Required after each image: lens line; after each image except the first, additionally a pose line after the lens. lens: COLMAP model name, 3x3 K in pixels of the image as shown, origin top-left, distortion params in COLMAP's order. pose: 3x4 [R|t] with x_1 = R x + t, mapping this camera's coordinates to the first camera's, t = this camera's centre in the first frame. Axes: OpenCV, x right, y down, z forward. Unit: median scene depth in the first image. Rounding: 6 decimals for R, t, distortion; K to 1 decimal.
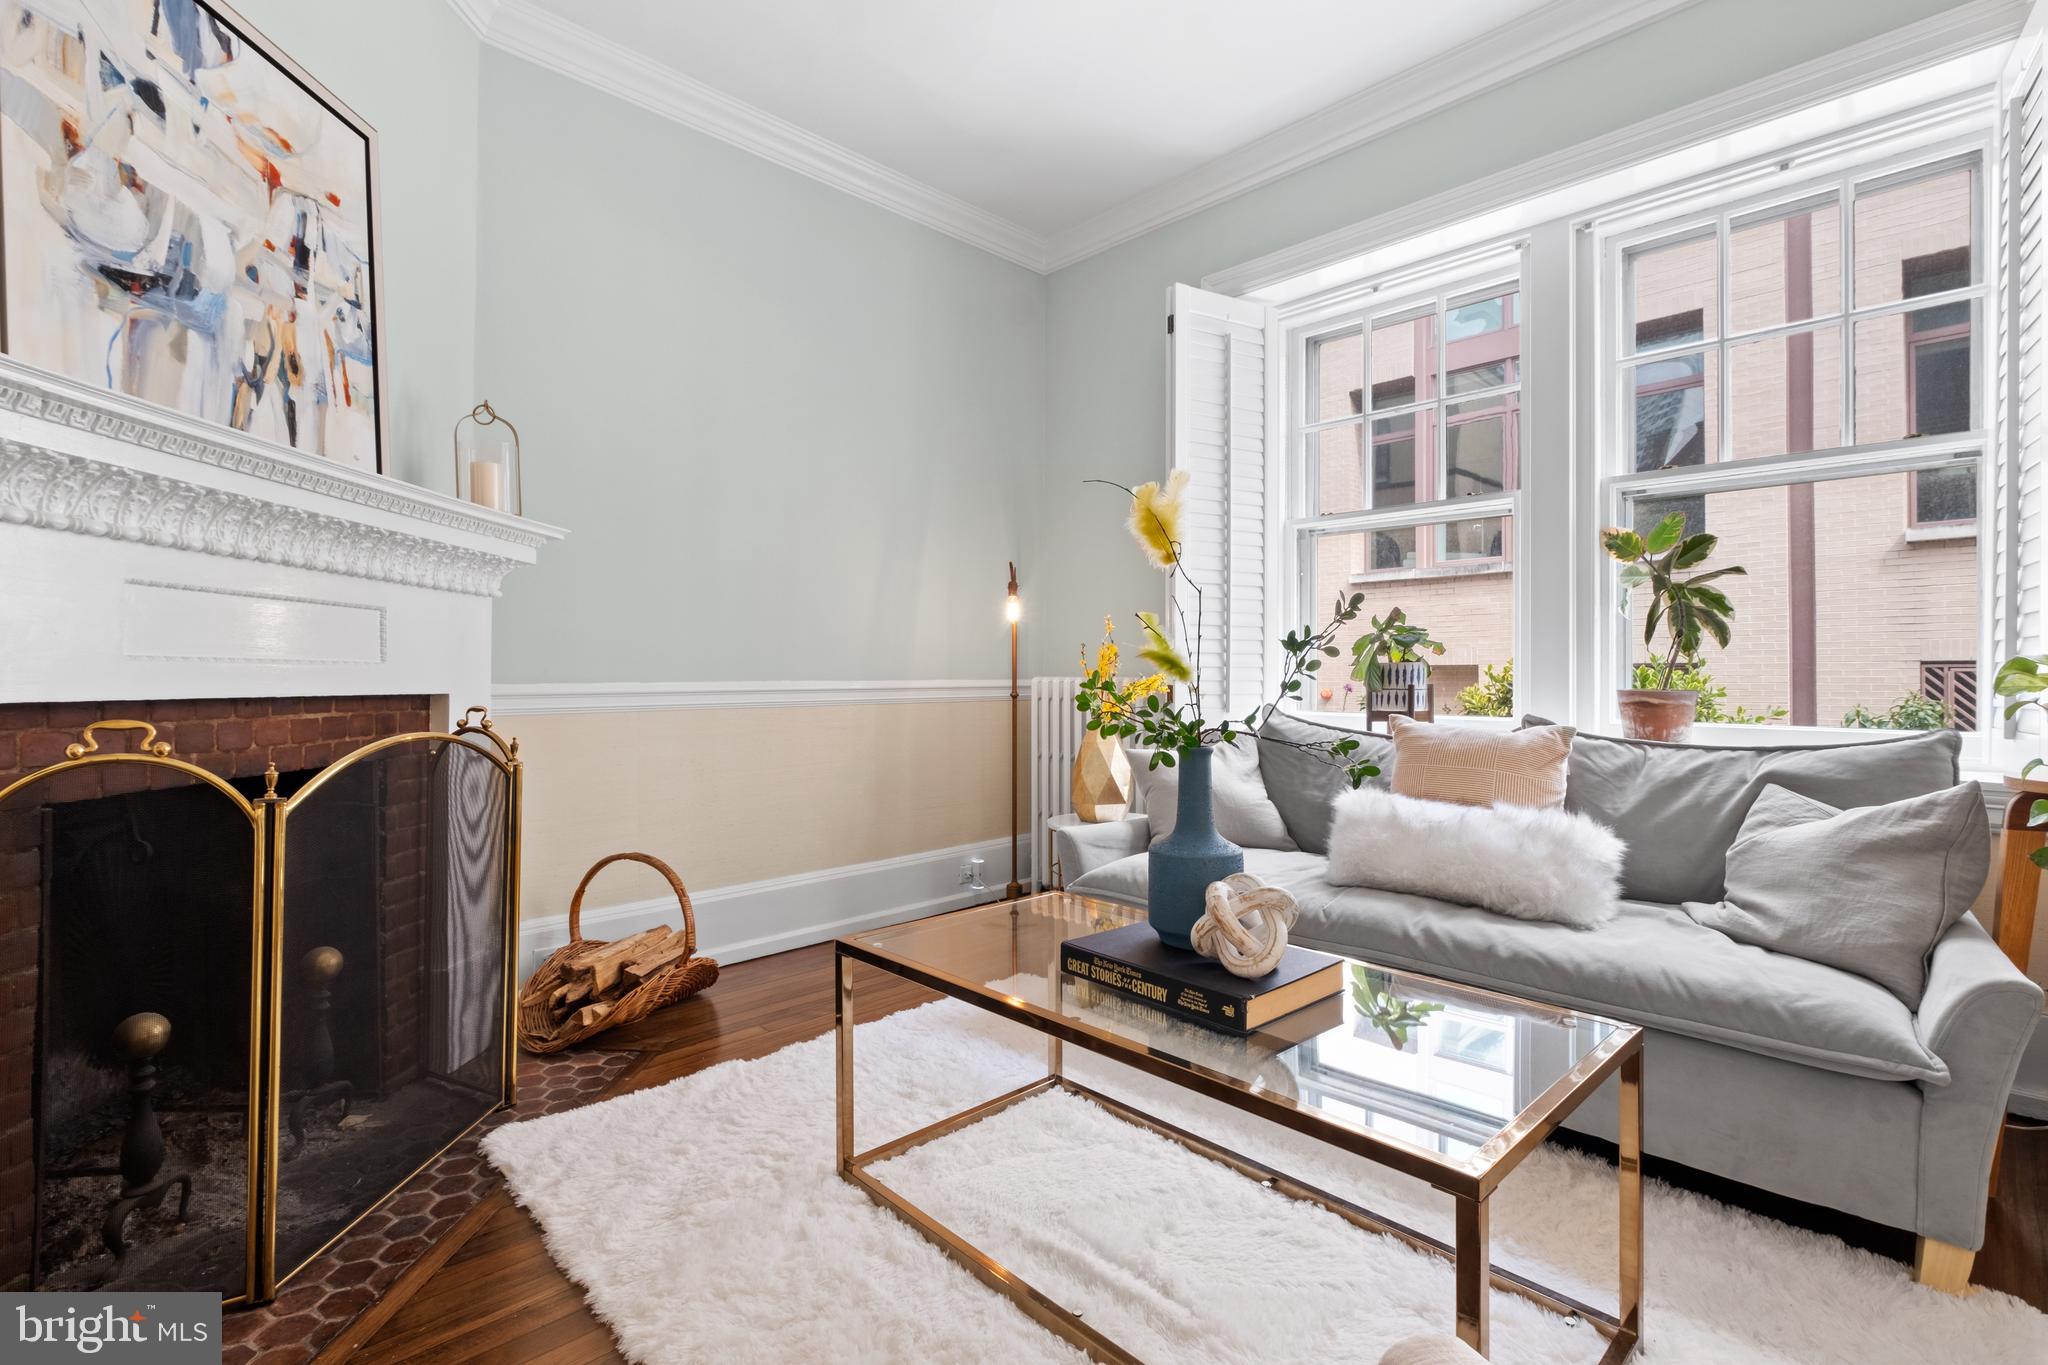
lens RADIAL K [[940.1, 0, 1032.9], [0, 940.1, 668.9], [0, 0, 1]] dist [-0.000300, 0.000382]
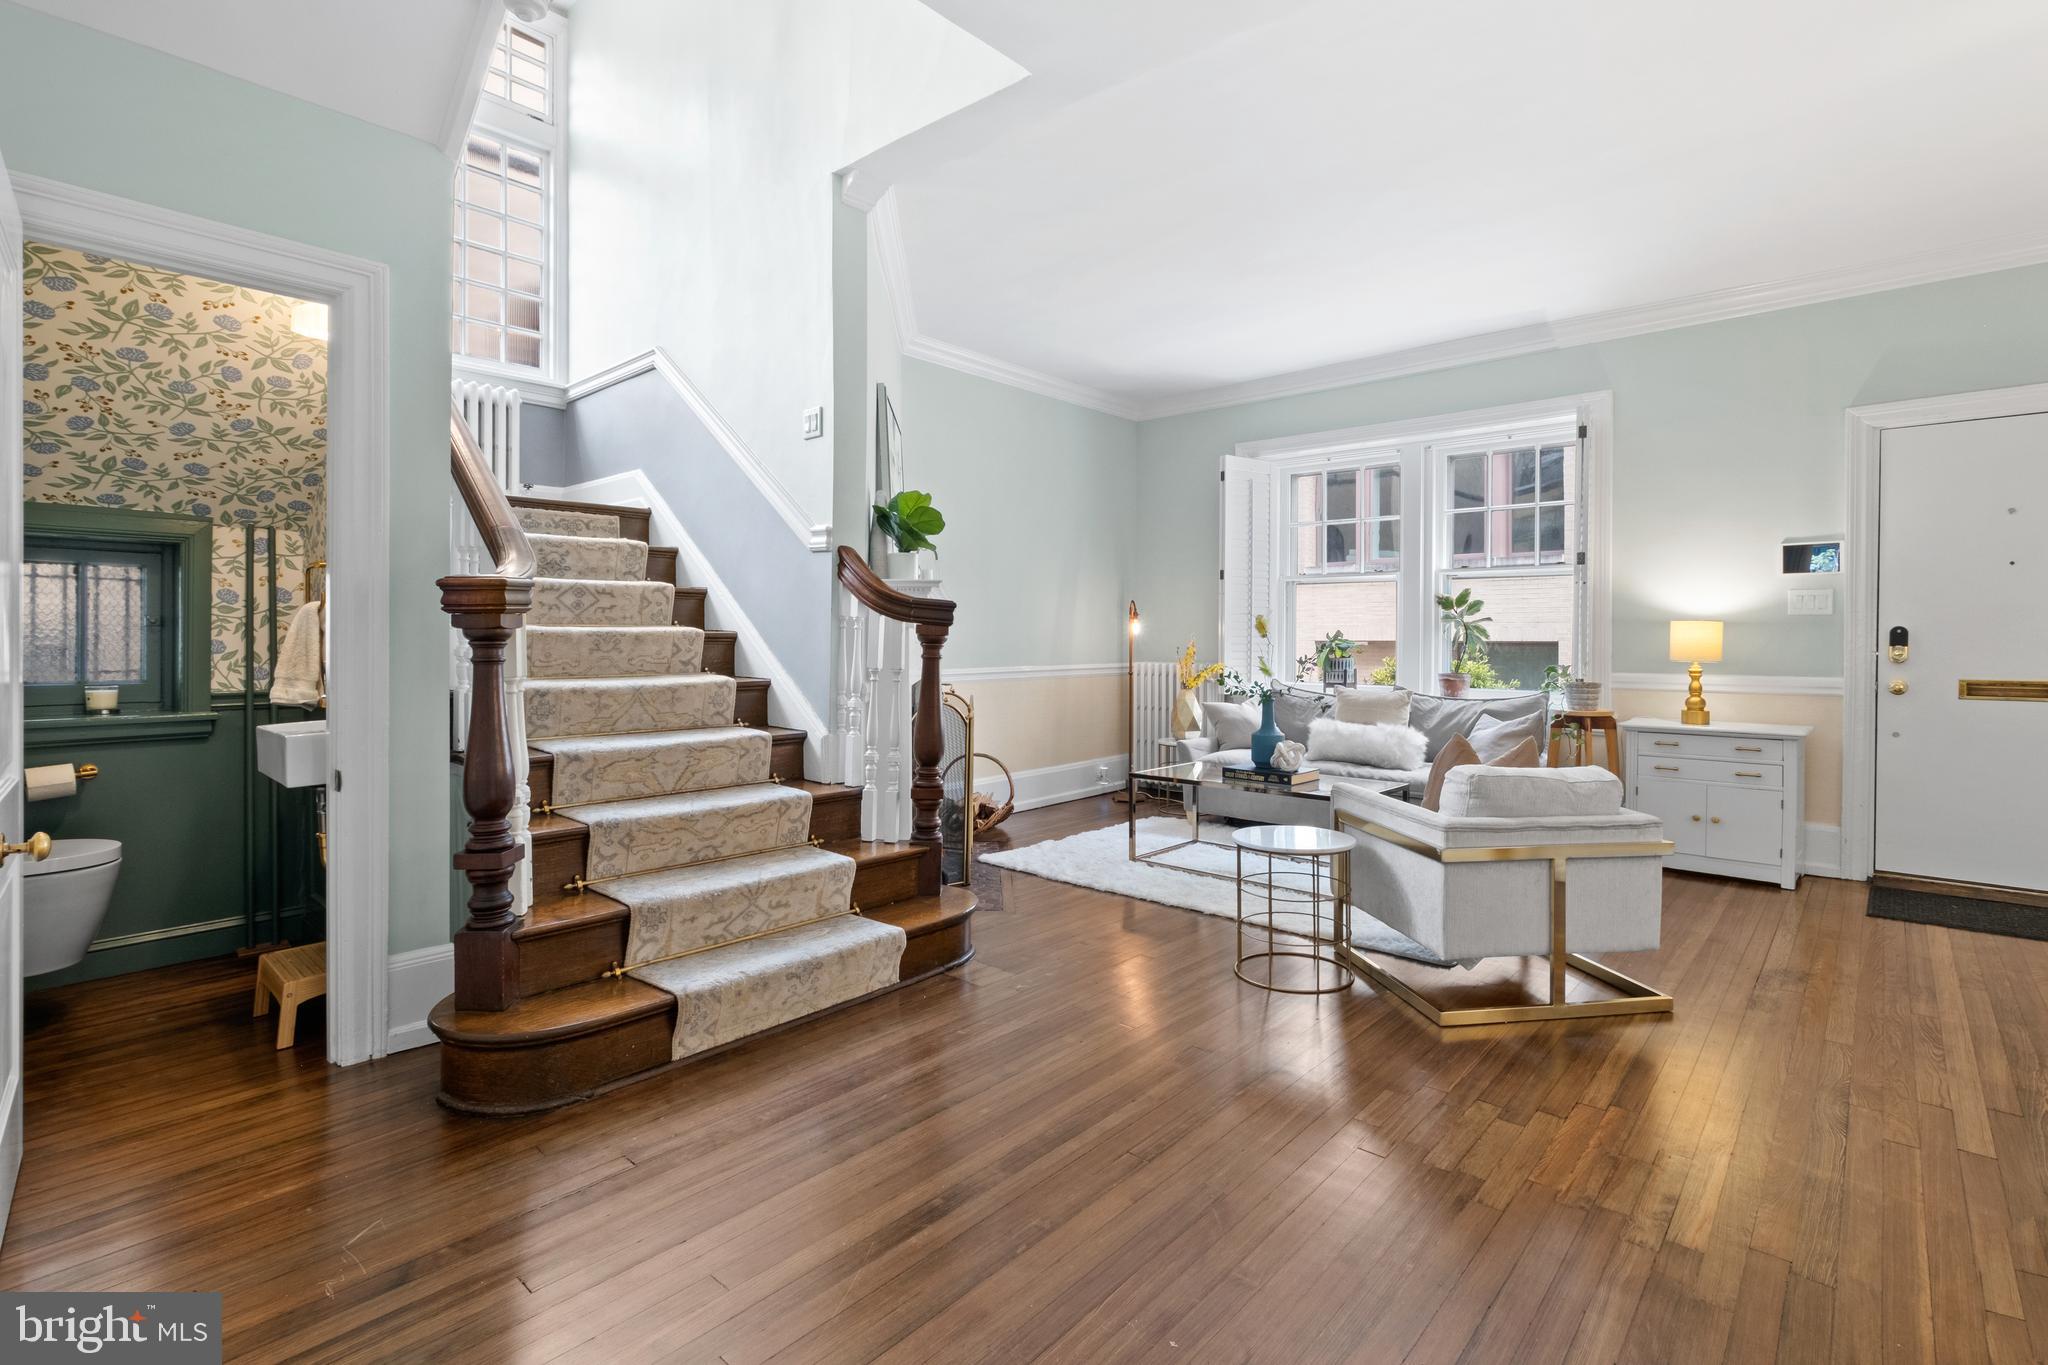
lens RADIAL K [[957.9, 0, 1065.5], [0, 957.9, 644.0], [0, 0, 1]] dist [0.002917, 0.000198]
pose [[0.996160, 0.002025, 0.087527, -0.551436], [-0.003265, 0.999896, 0.014025, -0.096123], [-0.087490, -0.014257, 0.996063, -1.460246]]
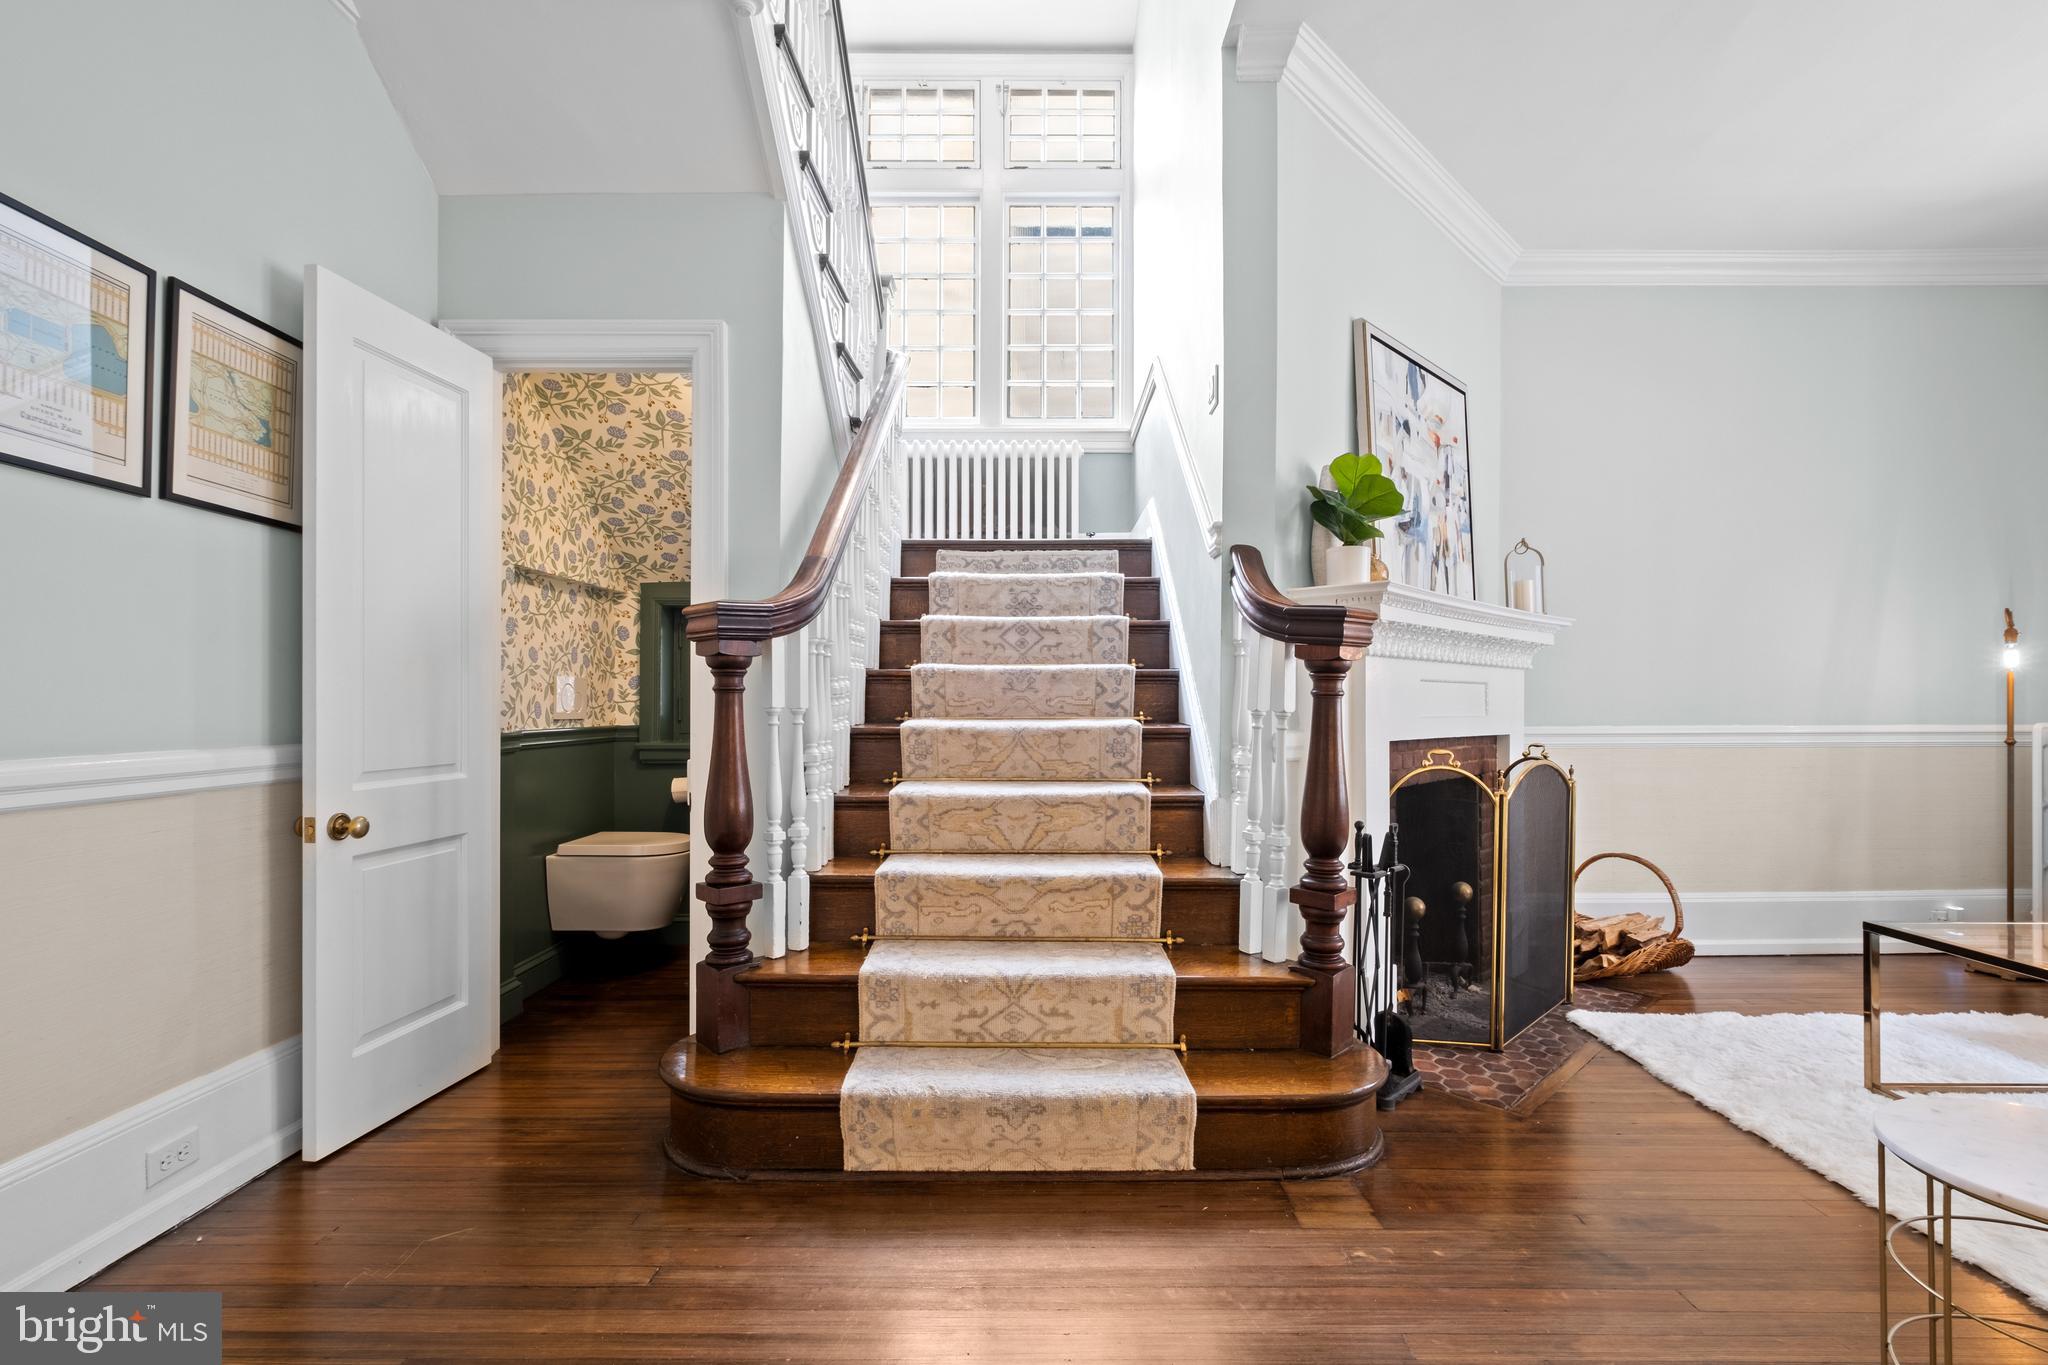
lens RADIAL K [[972.2, 0, 1031.0], [0, 972.2, 699.3], [0, 0, 1]] dist [0.000422, 0.000589]
pose [[0.714308, -0.001958, -0.699829, -0.071113], [0.005305, 0.999983, 0.002616, -0.045037], [0.699812, -0.005581, 0.714305, -0.787792]]
